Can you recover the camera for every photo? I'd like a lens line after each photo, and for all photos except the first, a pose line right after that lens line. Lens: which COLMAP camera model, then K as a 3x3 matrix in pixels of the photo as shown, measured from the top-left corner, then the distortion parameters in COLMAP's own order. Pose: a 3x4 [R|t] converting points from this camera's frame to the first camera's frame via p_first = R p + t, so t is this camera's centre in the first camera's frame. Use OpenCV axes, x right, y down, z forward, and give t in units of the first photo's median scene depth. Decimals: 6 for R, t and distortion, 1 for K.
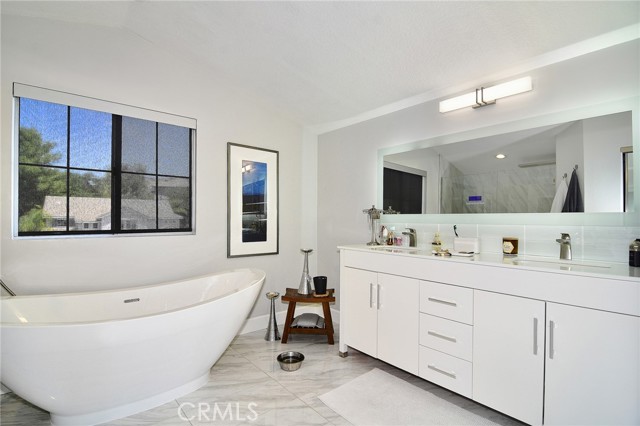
lens RADIAL K [[313.6, 0, 307.3], [0, 313.6, 216.0], [0, 0, 1]] dist [-0.001870, -0.015358]
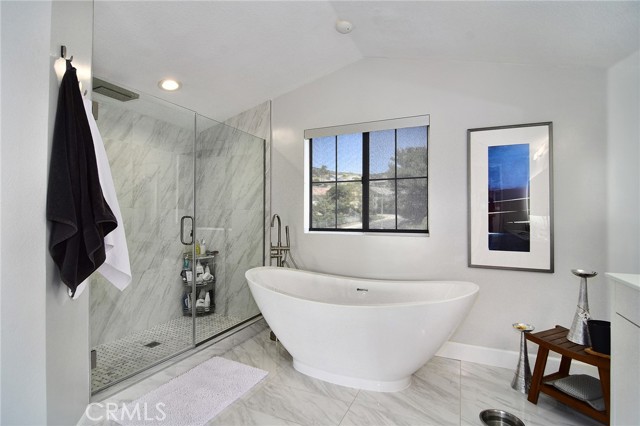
lens RADIAL K [[307.3, 0, 319.2], [0, 307.3, 218.5], [0, 0, 1]] dist [-0.000249, -0.000436]
pose [[0.446615, -0.000382, -0.894726, 0.318913], [0.000909, 1.000000, 0.000026, 0.003794], [0.894726, -0.000825, 0.446615, 0.286735]]
